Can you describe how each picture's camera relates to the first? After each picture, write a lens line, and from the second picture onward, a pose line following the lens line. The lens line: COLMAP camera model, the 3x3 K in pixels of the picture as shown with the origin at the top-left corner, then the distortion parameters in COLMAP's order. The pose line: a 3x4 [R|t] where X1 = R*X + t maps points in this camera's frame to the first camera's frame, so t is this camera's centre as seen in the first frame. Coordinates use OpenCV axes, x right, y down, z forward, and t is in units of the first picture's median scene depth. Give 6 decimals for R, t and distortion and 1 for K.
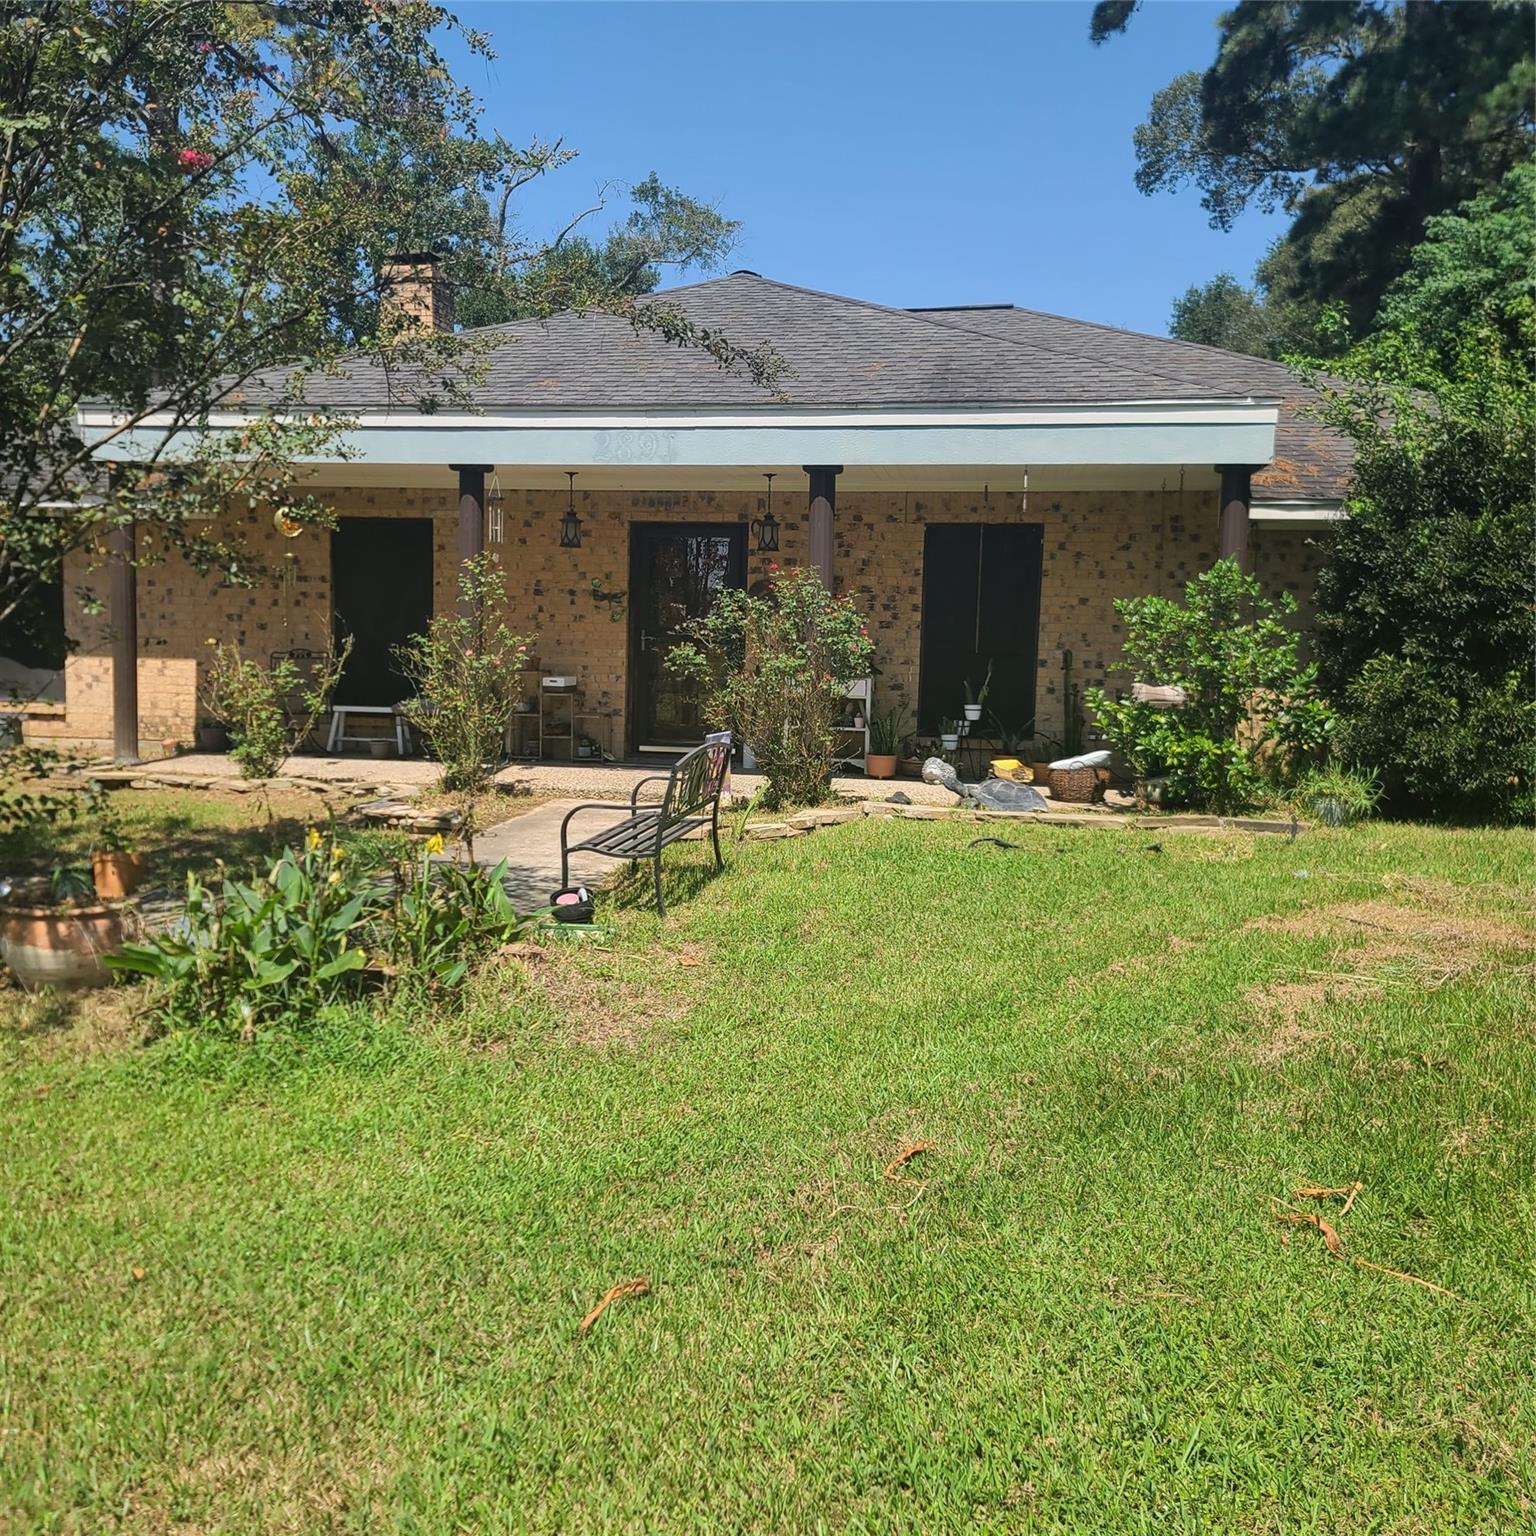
lens RADIAL K [[1513.2, 0, 767.9], [0, 1513.2, 766.3], [0, 0, 1]] dist [0.041035, 0.000000]
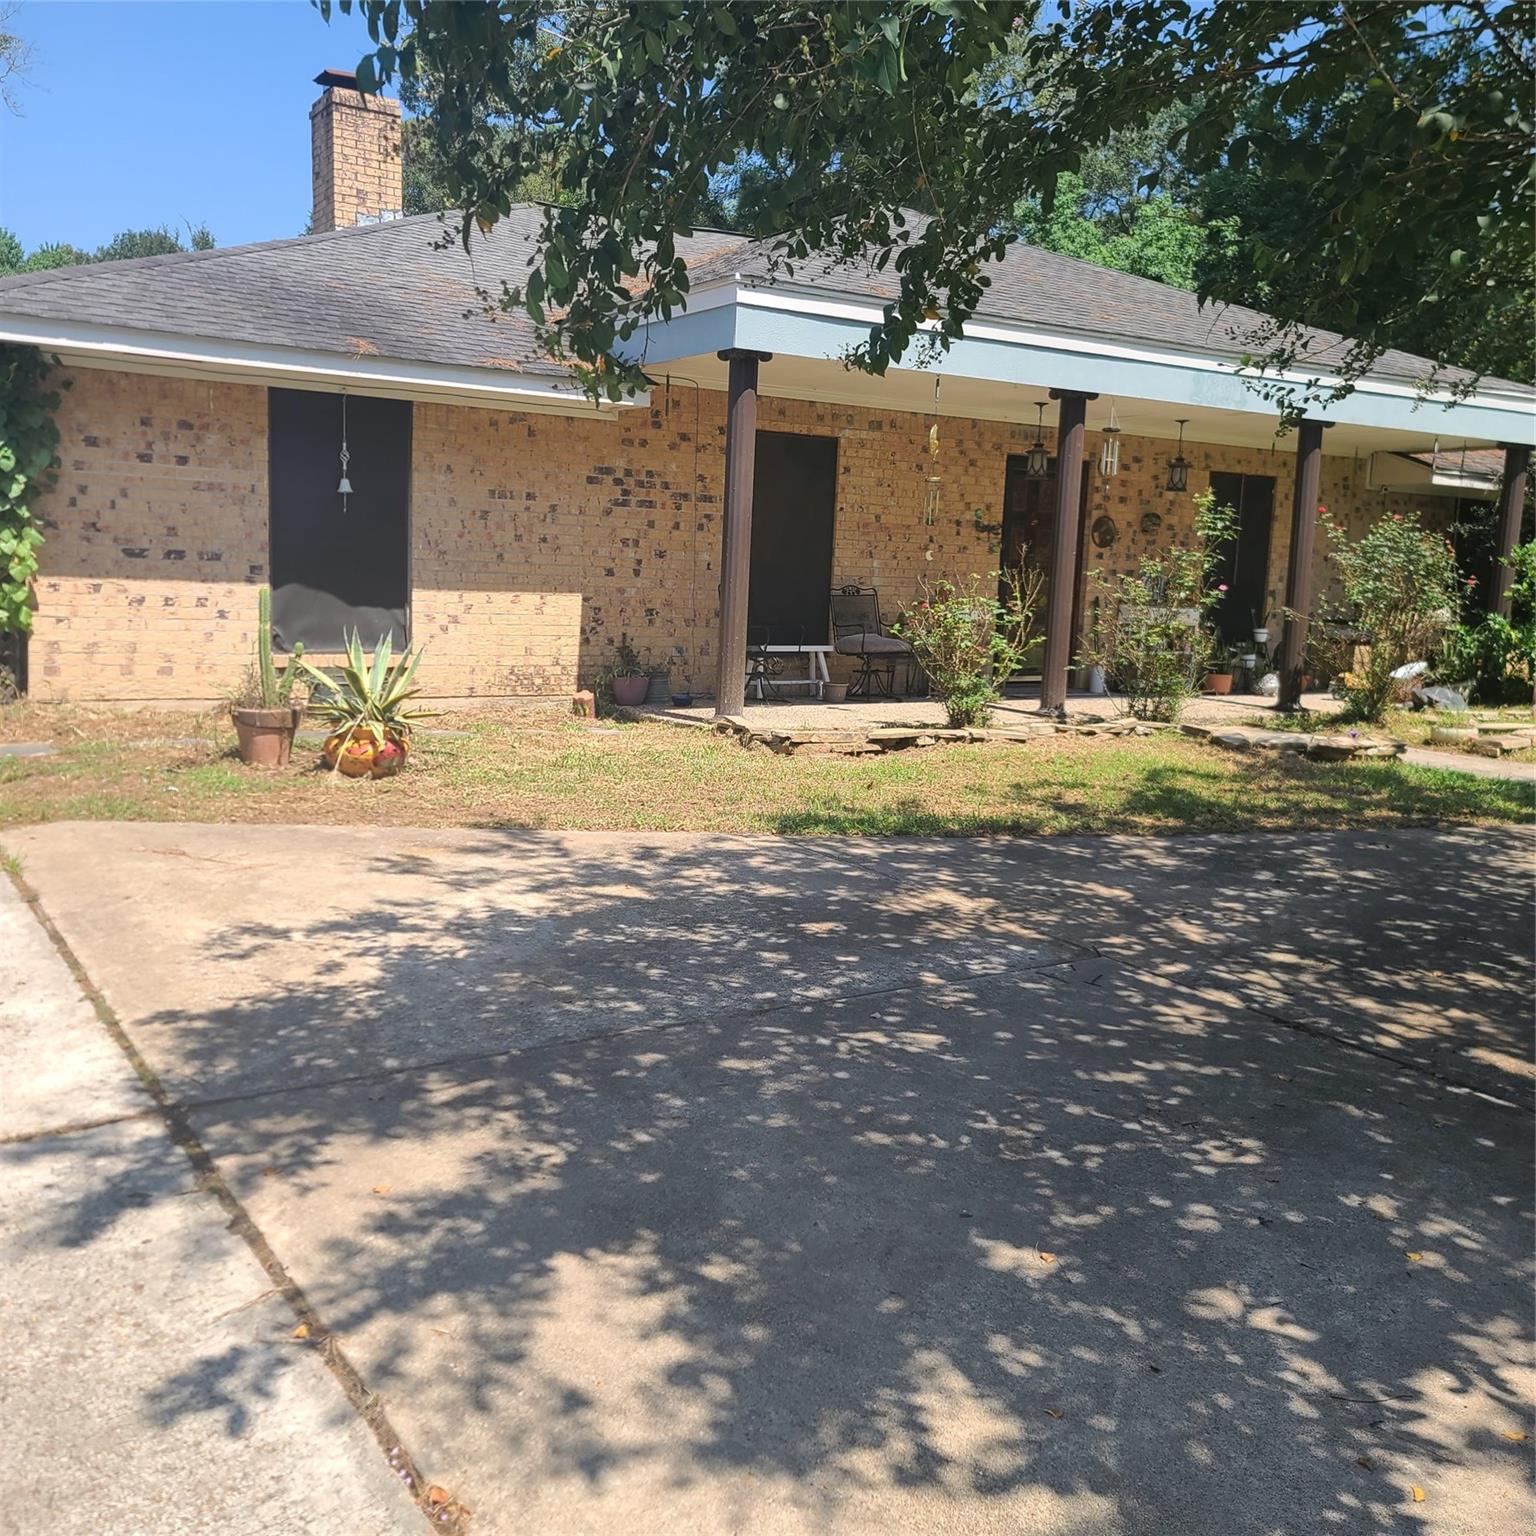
lens RADIAL K [[1513.2, 0, 767.7], [0, 1513.2, 769.8], [0, 0, 1]] dist [0.041035, 0.000000]
pose [[0.736408, -0.083105, 0.671414, -0.894774], [0.043321, 0.996182, 0.075790, -0.035095], [-0.675150, -0.026726, 0.737197, 0.353476]]
